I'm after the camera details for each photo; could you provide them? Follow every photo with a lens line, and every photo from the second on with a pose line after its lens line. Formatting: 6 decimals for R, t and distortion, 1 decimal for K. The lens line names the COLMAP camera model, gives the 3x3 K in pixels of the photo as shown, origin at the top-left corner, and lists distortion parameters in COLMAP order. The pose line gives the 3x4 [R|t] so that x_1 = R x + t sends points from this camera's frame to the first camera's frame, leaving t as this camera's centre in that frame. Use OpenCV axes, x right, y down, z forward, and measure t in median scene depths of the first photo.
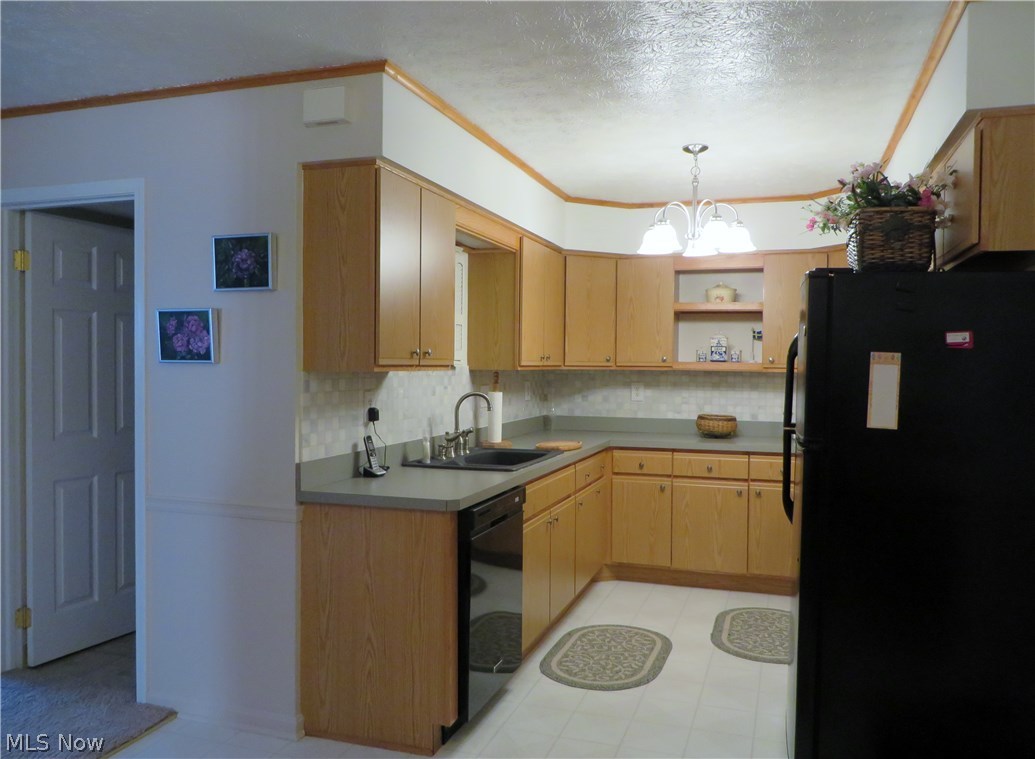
lens RADIAL K [[803.5, 0, 517.5], [0, 803.5, 379.5], [0, 0, 1]] dist [-0.000849, -0.003779]
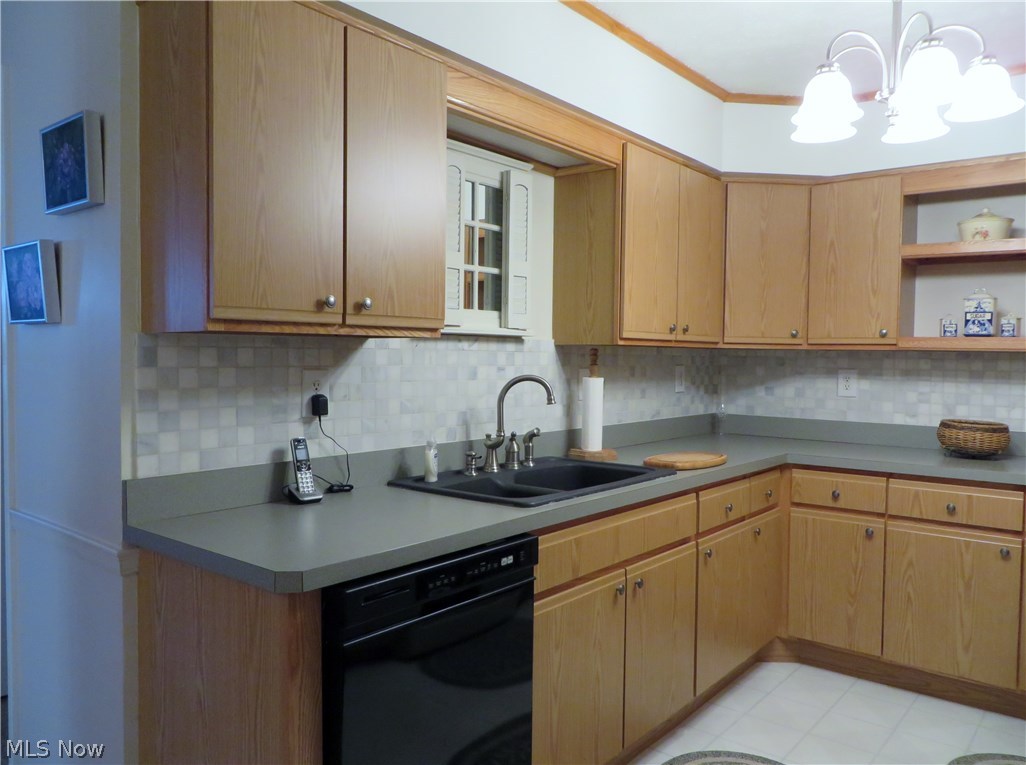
lens RADIAL K [[777.7, 0, 513.0], [0, 777.7, 382.5], [0, 0, 1]] dist [-0.003015, -0.004552]
pose [[0.937287, 0.016738, -0.348156, 0.128072], [-0.012345, 0.999814, 0.014834, 0.009625], [0.348339, -0.009605, 0.937319, 0.322954]]
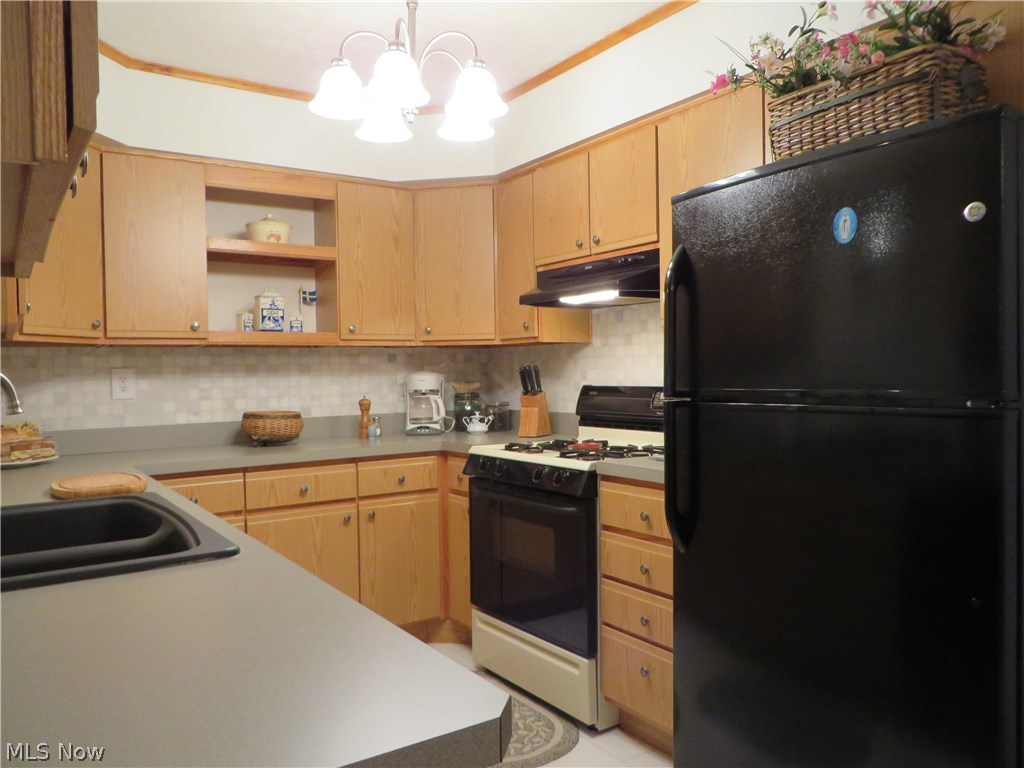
lens RADIAL K [[776.2, 0, 512.0], [0, 776.2, 384.0], [0, 0, 1]] dist [-0.003015, -0.004552]
pose [[0.602671, -0.033399, 0.797291, -0.156779], [0.041976, 0.999067, 0.010122, 0.024565], [-0.796885, 0.027367, 0.603511, 0.472563]]
